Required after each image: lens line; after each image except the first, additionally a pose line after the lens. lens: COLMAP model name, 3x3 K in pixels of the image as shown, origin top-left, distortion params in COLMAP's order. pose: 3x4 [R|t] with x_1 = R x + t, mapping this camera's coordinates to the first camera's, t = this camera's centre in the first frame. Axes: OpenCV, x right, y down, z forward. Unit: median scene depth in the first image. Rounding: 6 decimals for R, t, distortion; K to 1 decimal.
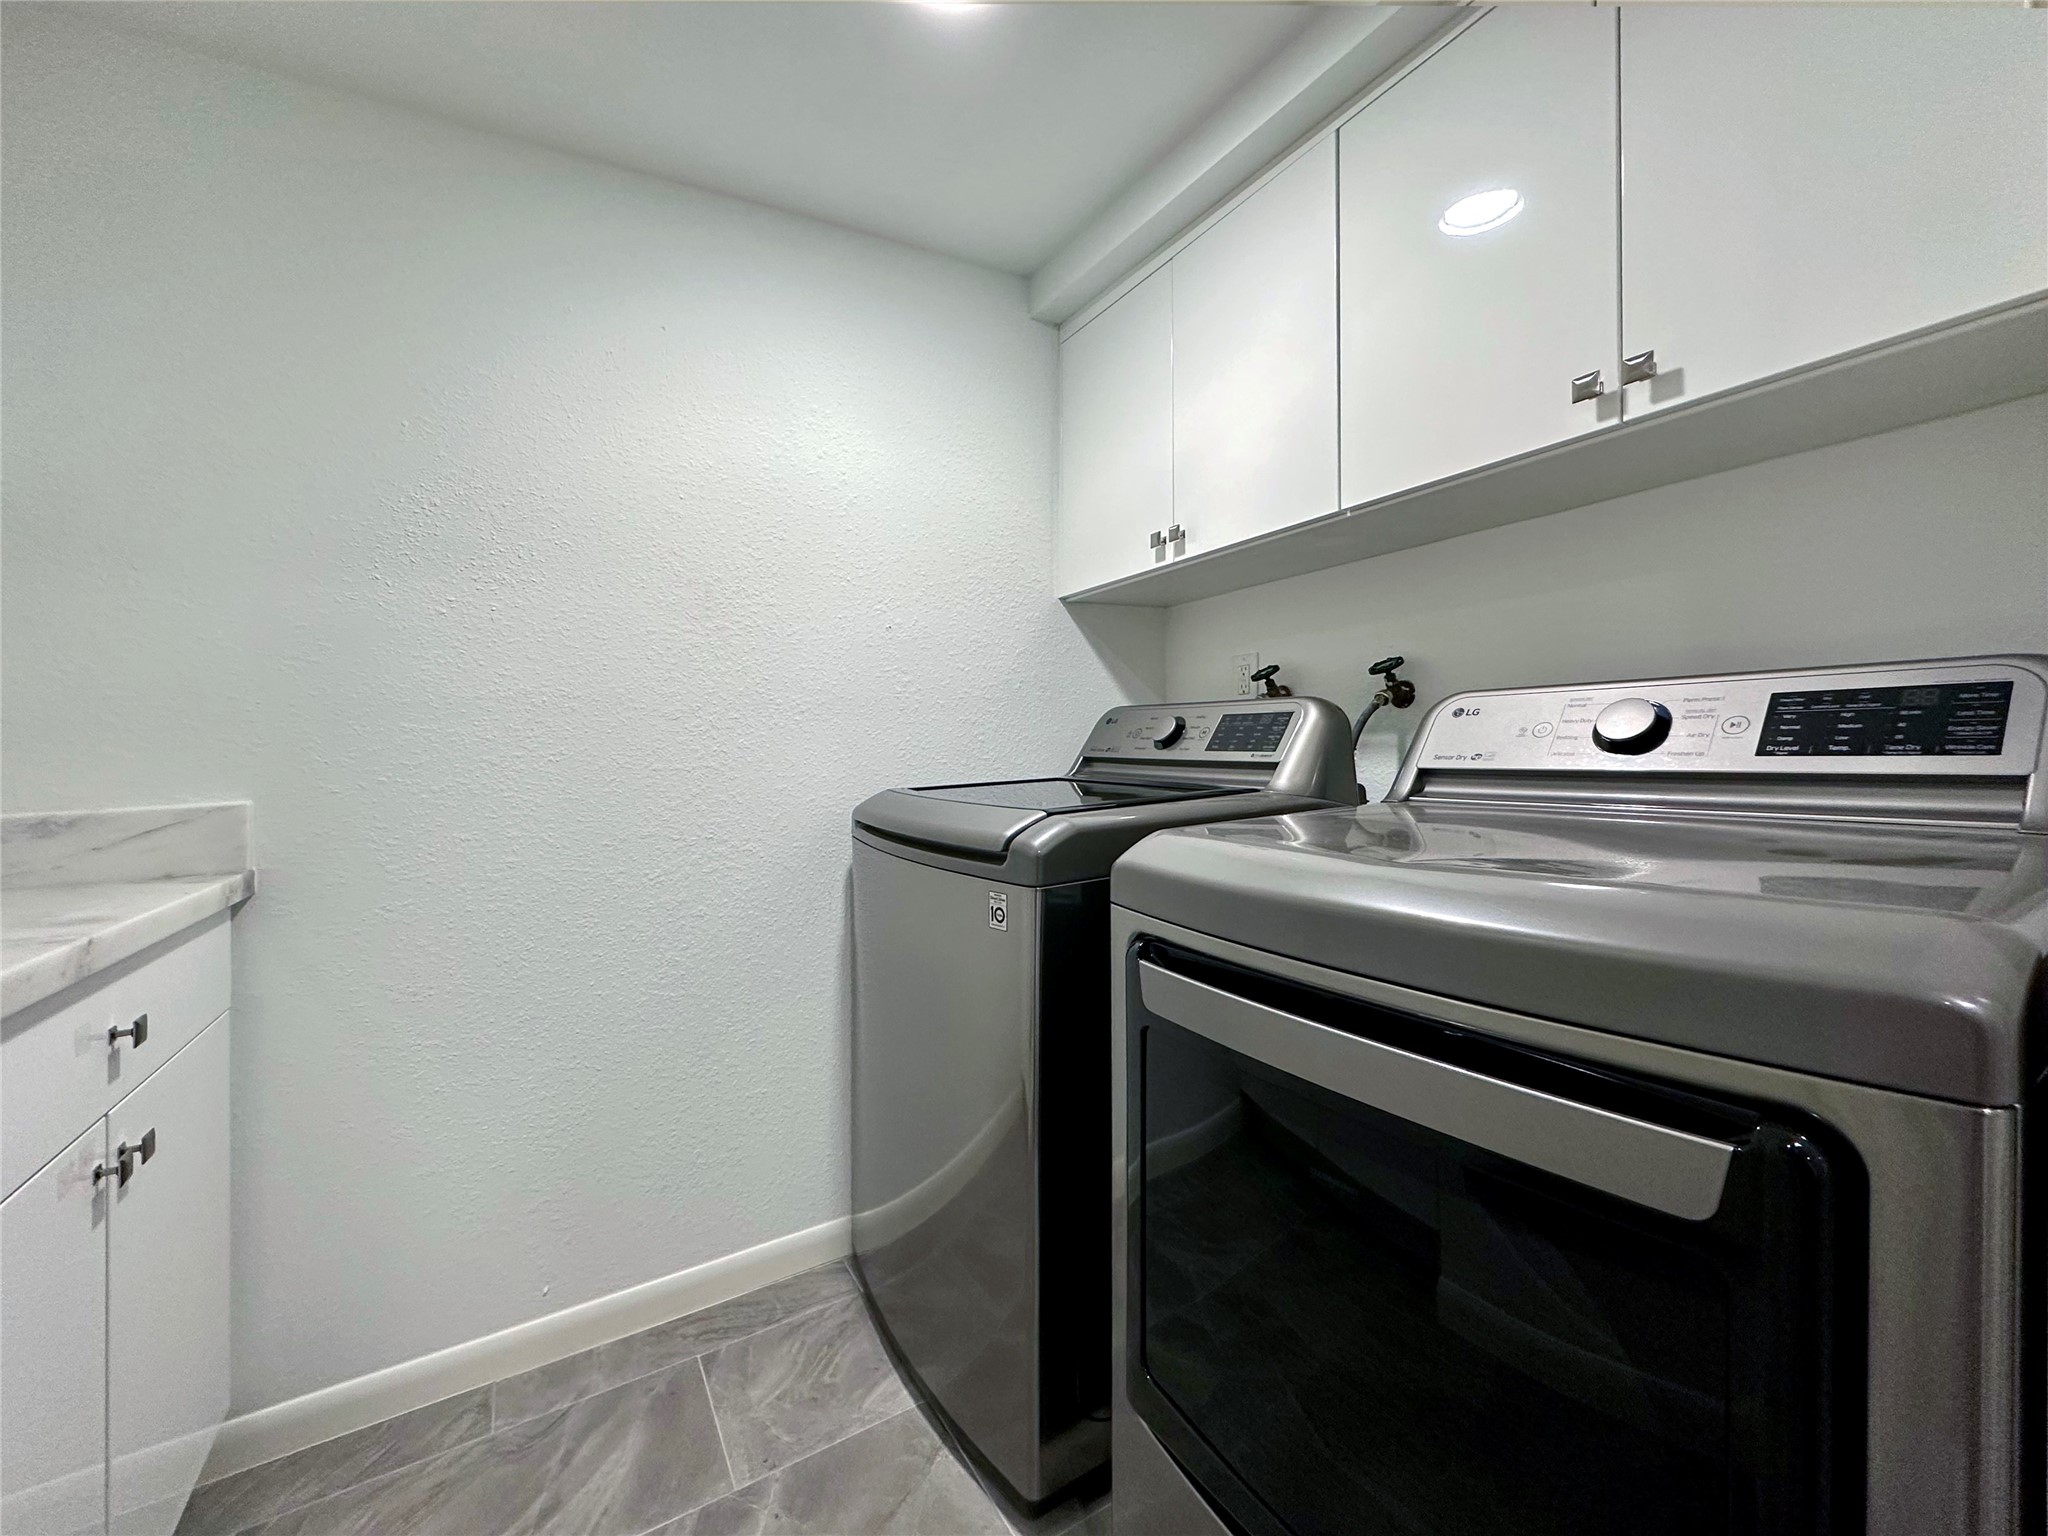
lens RADIAL K [[869.2, 0, 1037.8], [0, 869.2, 748.2], [0, 0, 1]] dist [-0.001508, 0.000184]
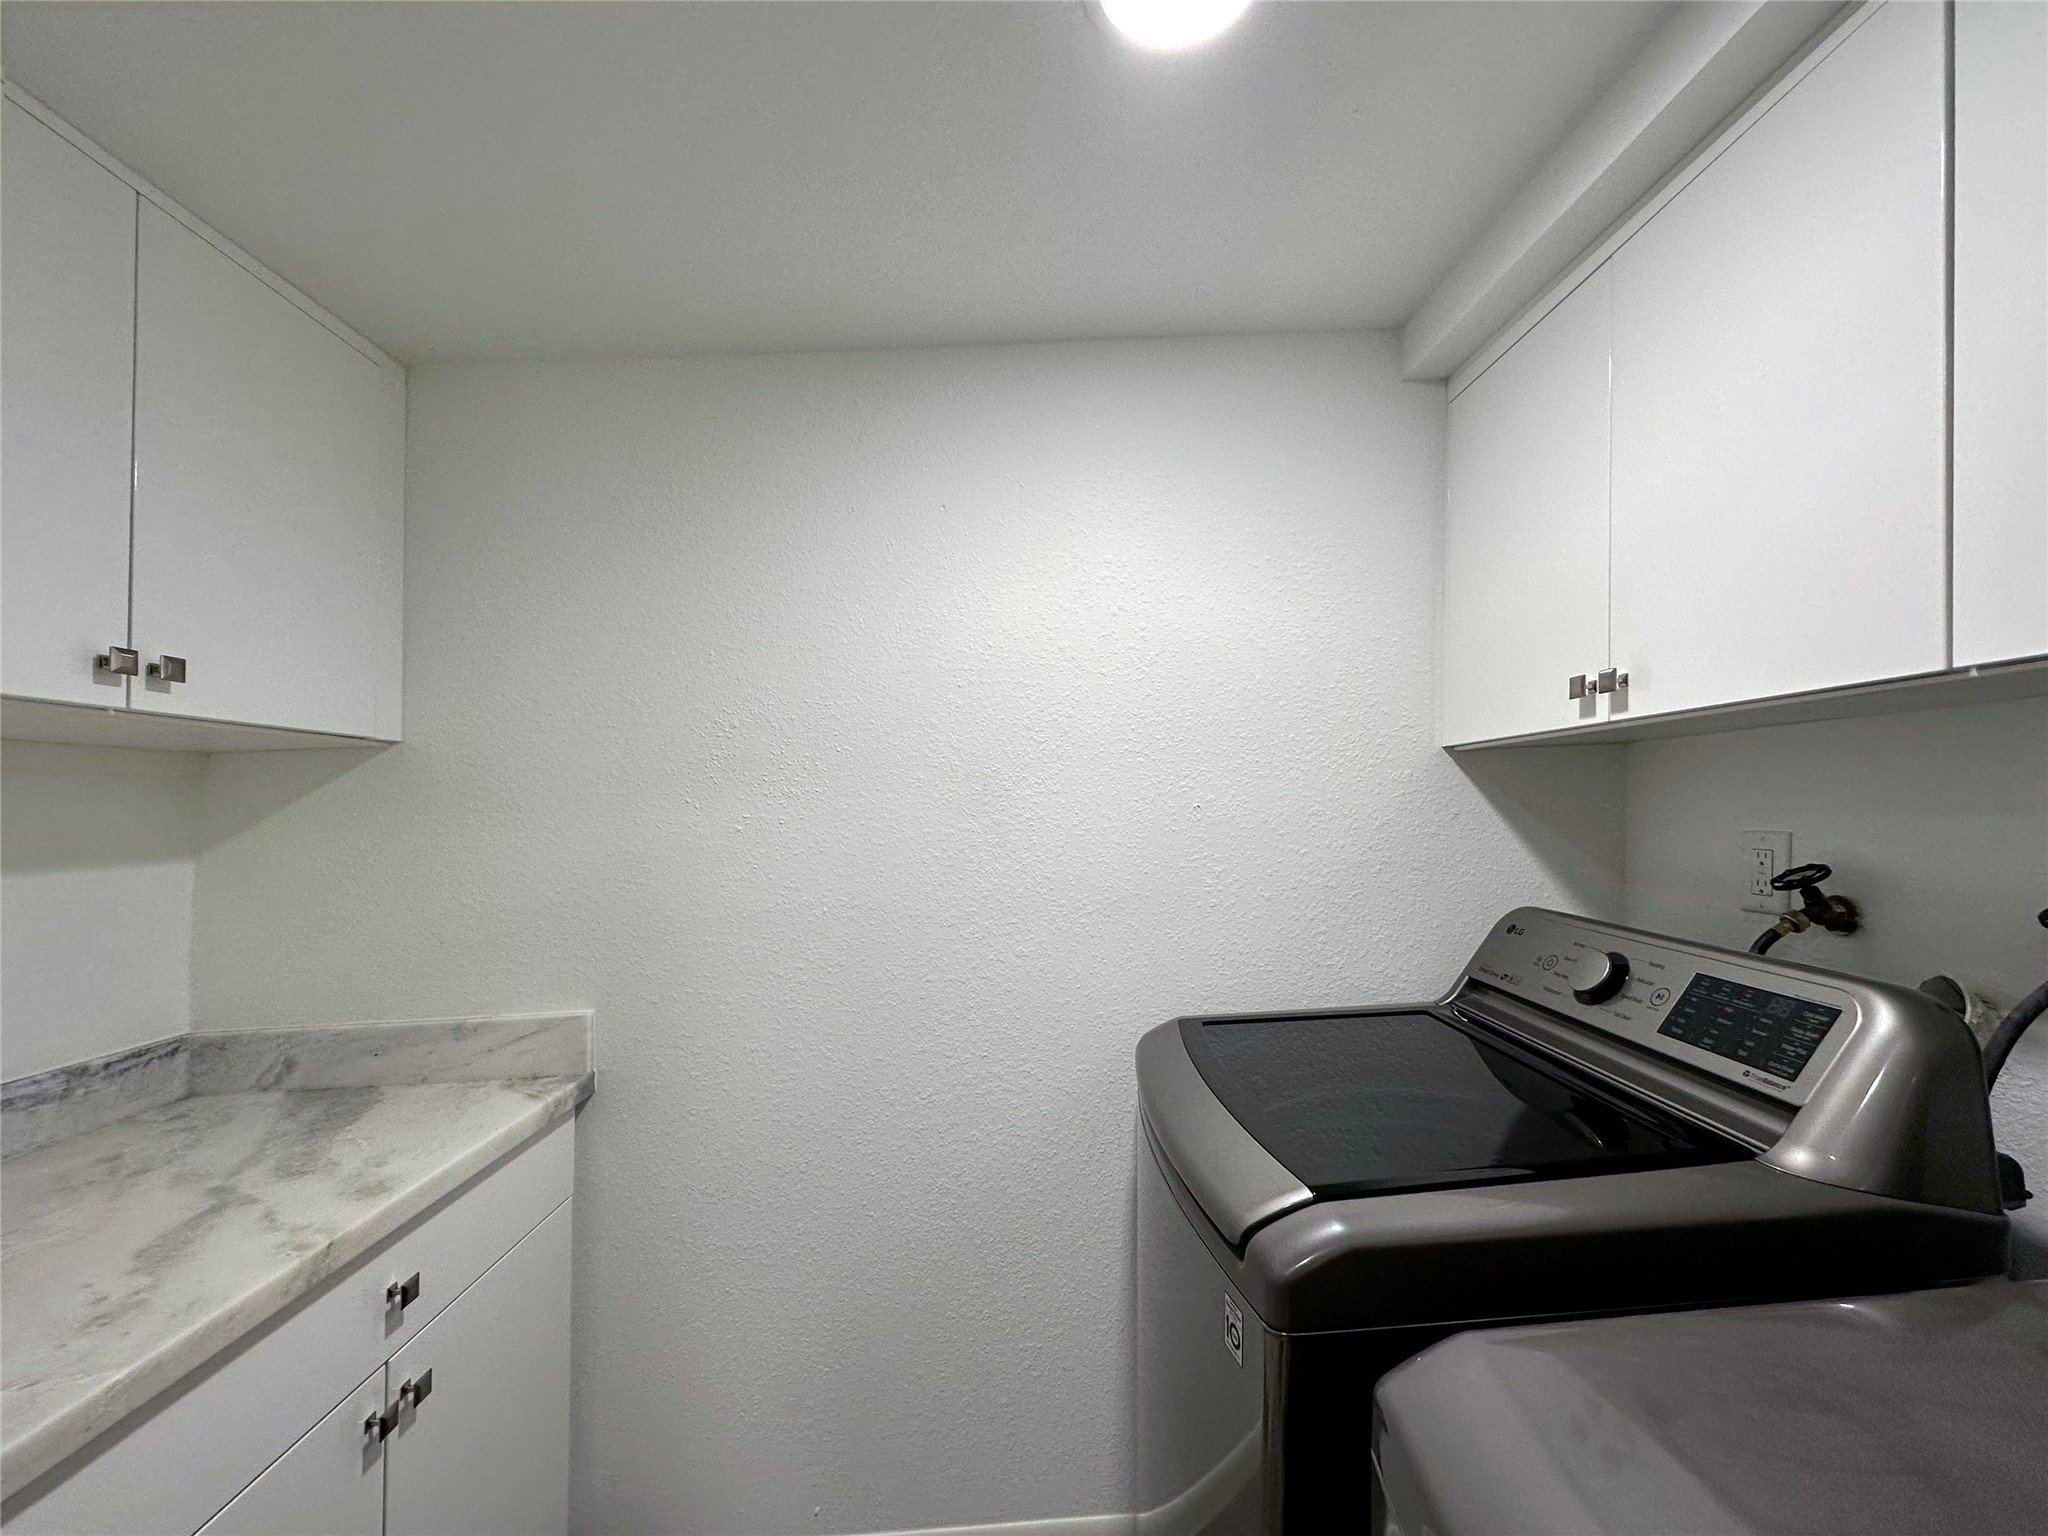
lens RADIAL K [[863.4, 0, 1020.9], [0, 863.4, 792.1], [0, 0, 1]] dist [0.001111, 0.000052]
pose [[0.864546, 0.004767, -0.502531, 0.109070], [-0.004806, 0.999988, 0.001219, -0.172828], [0.502531, 0.001361, 0.864558, 0.230545]]
